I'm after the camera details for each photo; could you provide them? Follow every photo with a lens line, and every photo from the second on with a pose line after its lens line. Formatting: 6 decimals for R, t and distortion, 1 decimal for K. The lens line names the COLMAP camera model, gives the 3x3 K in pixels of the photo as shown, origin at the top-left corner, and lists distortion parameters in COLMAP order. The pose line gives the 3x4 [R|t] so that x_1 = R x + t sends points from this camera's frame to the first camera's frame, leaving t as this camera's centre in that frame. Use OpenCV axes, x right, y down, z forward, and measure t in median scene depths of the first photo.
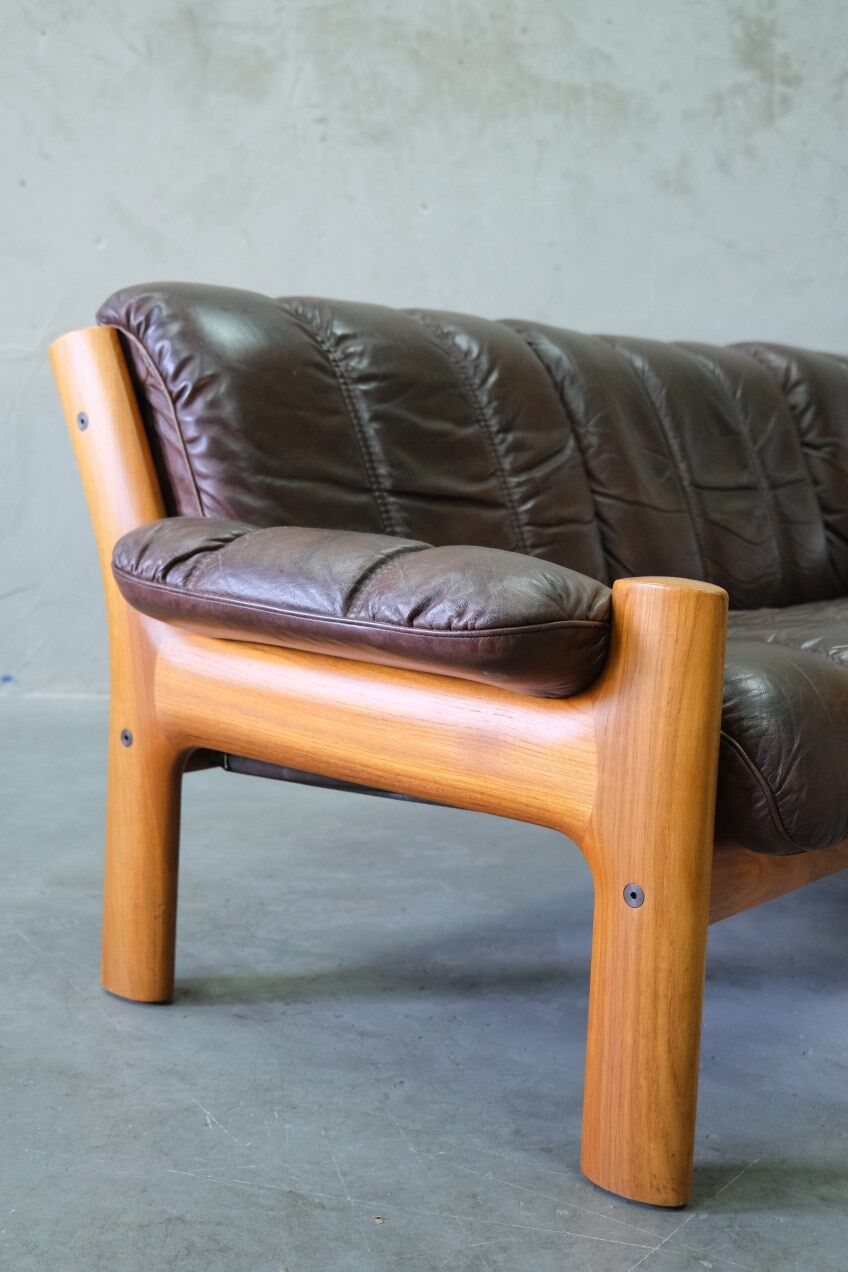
lens RADIAL K [[1617.0, 0, 424.0], [0, 1617.0, 636.0], [0, 0, 1]] dist [-0.022989, -0.031277]
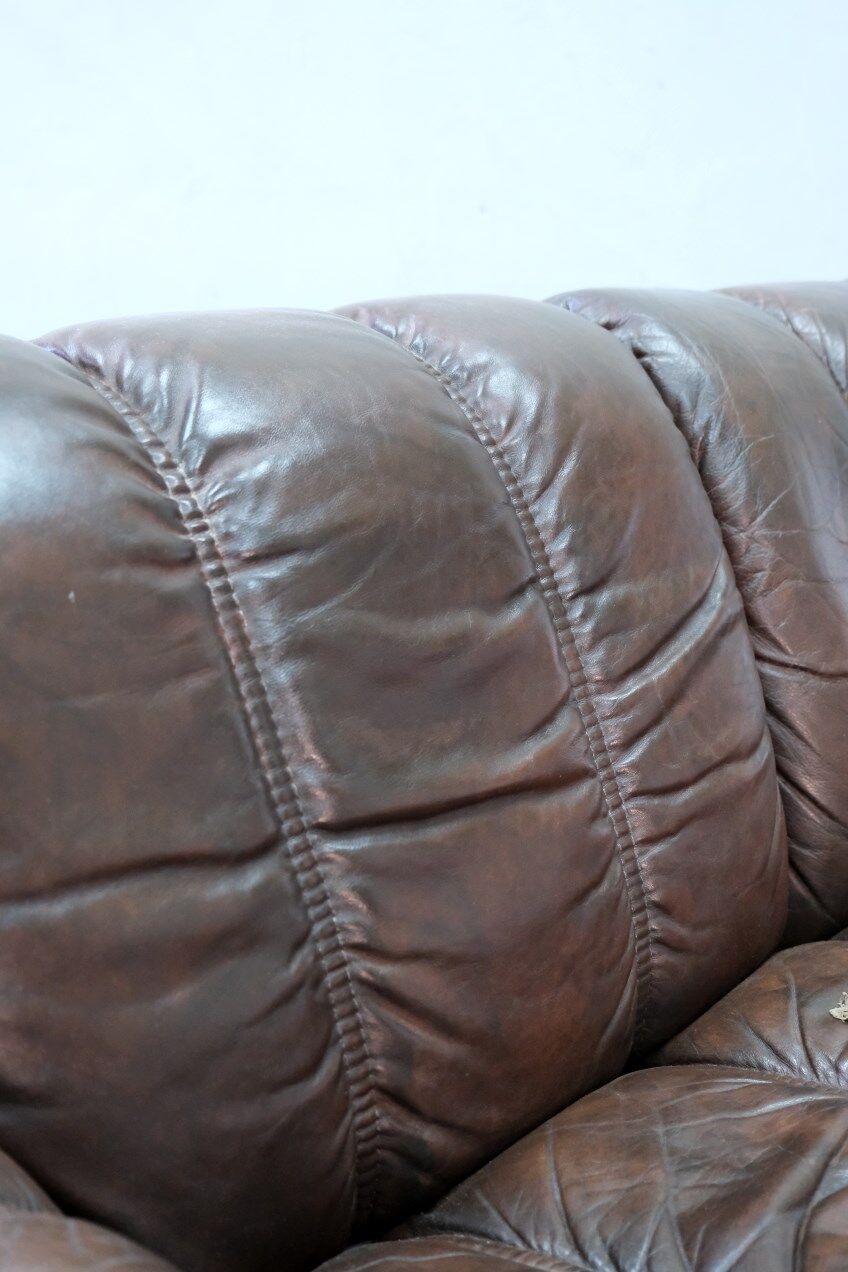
lens RADIAL K [[1617.0, 0, 424.0], [0, 1617.0, 636.0], [0, 0, 1]] dist [-0.022989, -0.031277]
pose [[0.999335, 0.008171, -0.035546, 0.018403], [-0.002599, 0.988057, 0.154066, -0.188664], [0.036380, -0.153871, 0.987421, 0.535189]]
